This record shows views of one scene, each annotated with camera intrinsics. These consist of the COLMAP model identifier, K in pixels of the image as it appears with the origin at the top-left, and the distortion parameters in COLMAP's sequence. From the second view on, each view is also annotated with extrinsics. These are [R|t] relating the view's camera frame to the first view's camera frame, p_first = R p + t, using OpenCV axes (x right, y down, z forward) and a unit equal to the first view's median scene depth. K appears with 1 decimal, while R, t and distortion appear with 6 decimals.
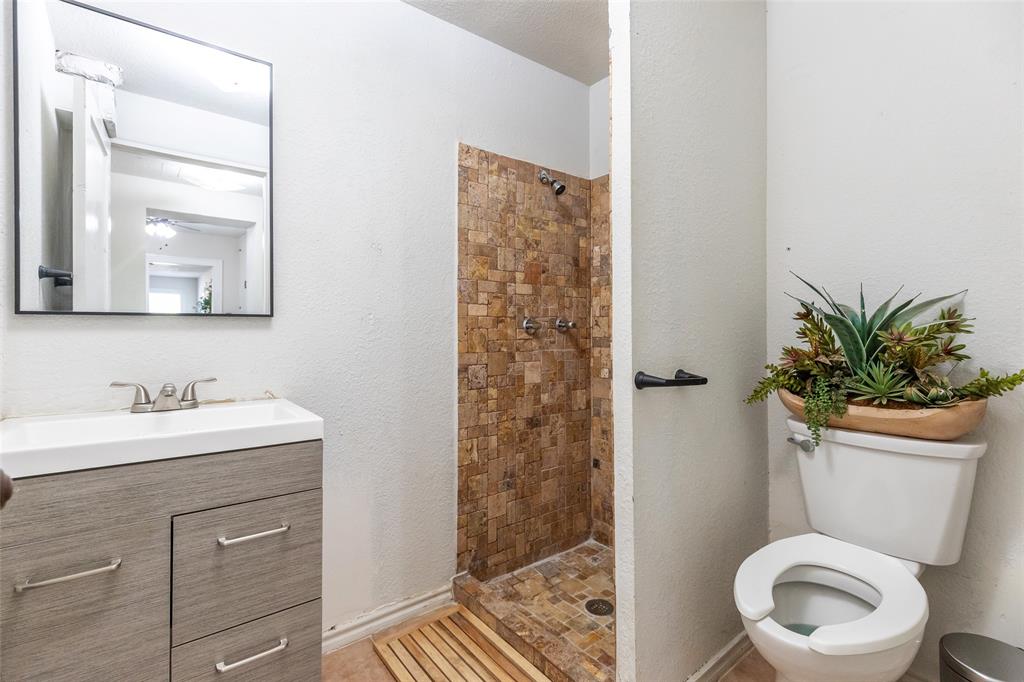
lens RADIAL K [[469.5, 0, 514.8], [0, 469.5, 344.2], [0, 0, 1]] dist [0.000772, -0.000286]
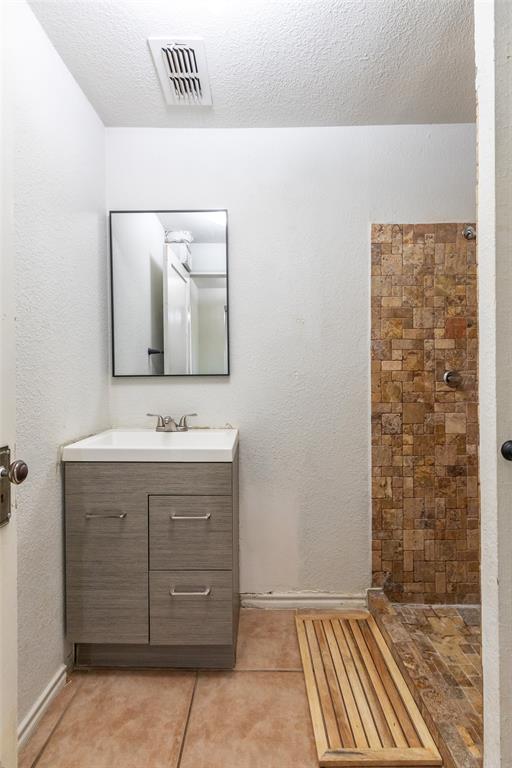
lens RADIAL K [[353.5, 0, 252.4], [0, 353.5, 385.1], [0, 0, 1]] dist [-0.001225, -0.000104]
pose [[0.777449, 0.017081, -0.628714, 0.197974], [-0.011941, 0.999852, 0.012399, -0.031423], [0.628832, -0.002132, 0.777538, 0.116054]]
